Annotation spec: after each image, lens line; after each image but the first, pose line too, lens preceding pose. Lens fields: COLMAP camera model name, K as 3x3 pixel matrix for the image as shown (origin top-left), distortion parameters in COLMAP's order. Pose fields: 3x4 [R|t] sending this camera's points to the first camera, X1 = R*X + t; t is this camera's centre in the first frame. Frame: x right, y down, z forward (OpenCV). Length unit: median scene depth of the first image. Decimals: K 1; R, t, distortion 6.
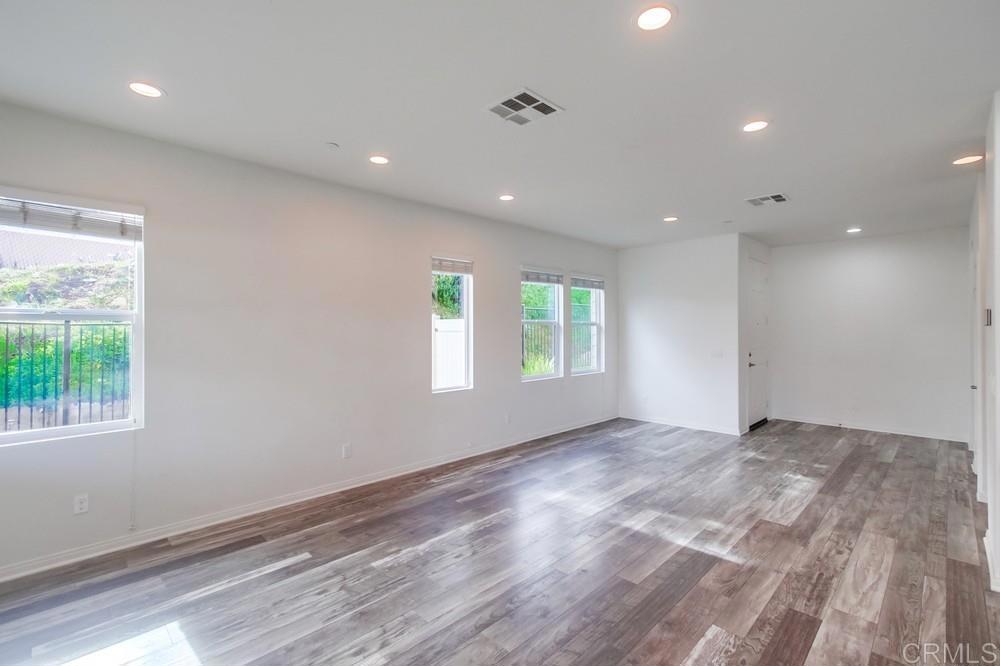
lens RADIAL K [[454.0, 0, 496.6], [0, 454.0, 329.1], [0, 0, 1]] dist [0.002310, -0.001295]
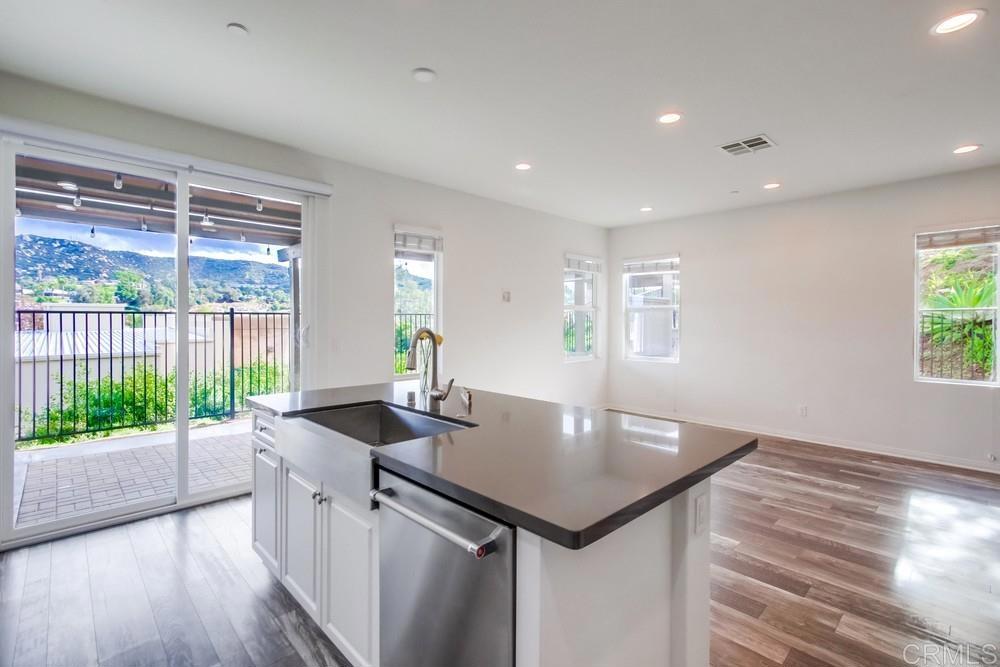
lens RADIAL K [[454.0, 0, 507.7], [0, 454.0, 327.4], [0, 0, 1]] dist [0.002310, -0.001295]
pose [[-0.013231, 0.012598, -0.999833, 1.487272], [-0.004276, 0.999911, 0.012655, 0.043193], [0.999903, 0.004443, -0.013176, 0.327414]]
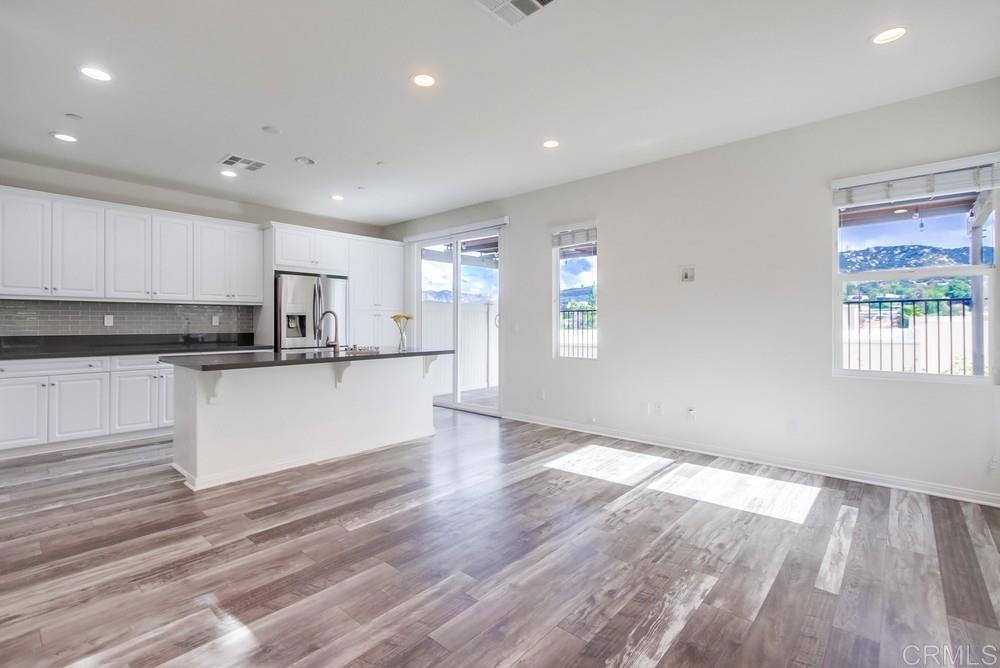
lens RADIAL K [[454.0, 0, 498.2], [0, 454.0, 325.3], [0, 0, 1]] dist [0.002310, -0.001295]
pose [[-0.997918, 0.001900, -0.064471, 0.146873], [0.001559, 0.999985, 0.005337, 0.101645], [0.064480, 0.005225, -0.997905, 1.889671]]
